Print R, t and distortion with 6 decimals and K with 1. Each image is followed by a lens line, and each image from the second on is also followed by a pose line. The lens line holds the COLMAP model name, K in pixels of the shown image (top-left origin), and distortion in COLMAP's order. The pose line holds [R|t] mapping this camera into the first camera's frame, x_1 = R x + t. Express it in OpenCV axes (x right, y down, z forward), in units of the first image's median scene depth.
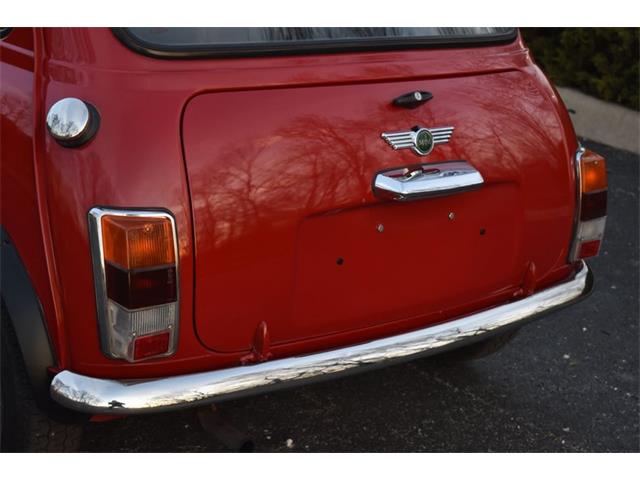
lens RADIAL K [[1238.3, 0, 318.4], [0, 1238.3, 238.7], [0, 0, 1]] dist [0.013186, 0.000000]
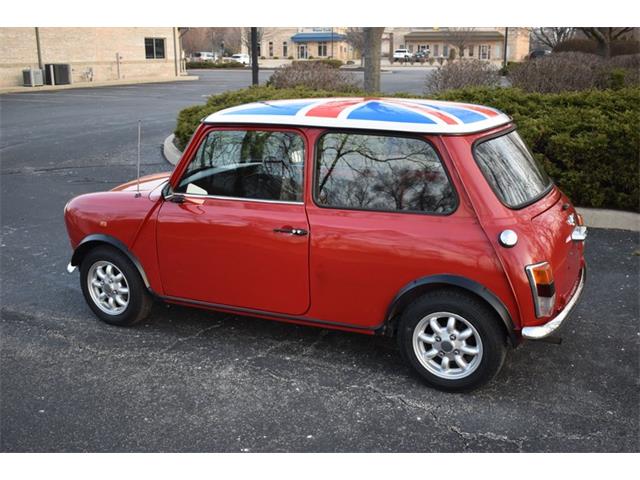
lens RADIAL K [[686.3, 0, 320.4], [0, 686.3, 240.5], [0, 0, 1]] dist [-0.068957, 0.000000]
pose [[0.916284, -0.219648, 0.334930, -0.954803], [0.238938, 0.970887, -0.016965, -0.142991], [-0.321452, 0.095572, 0.942090, -0.259543]]
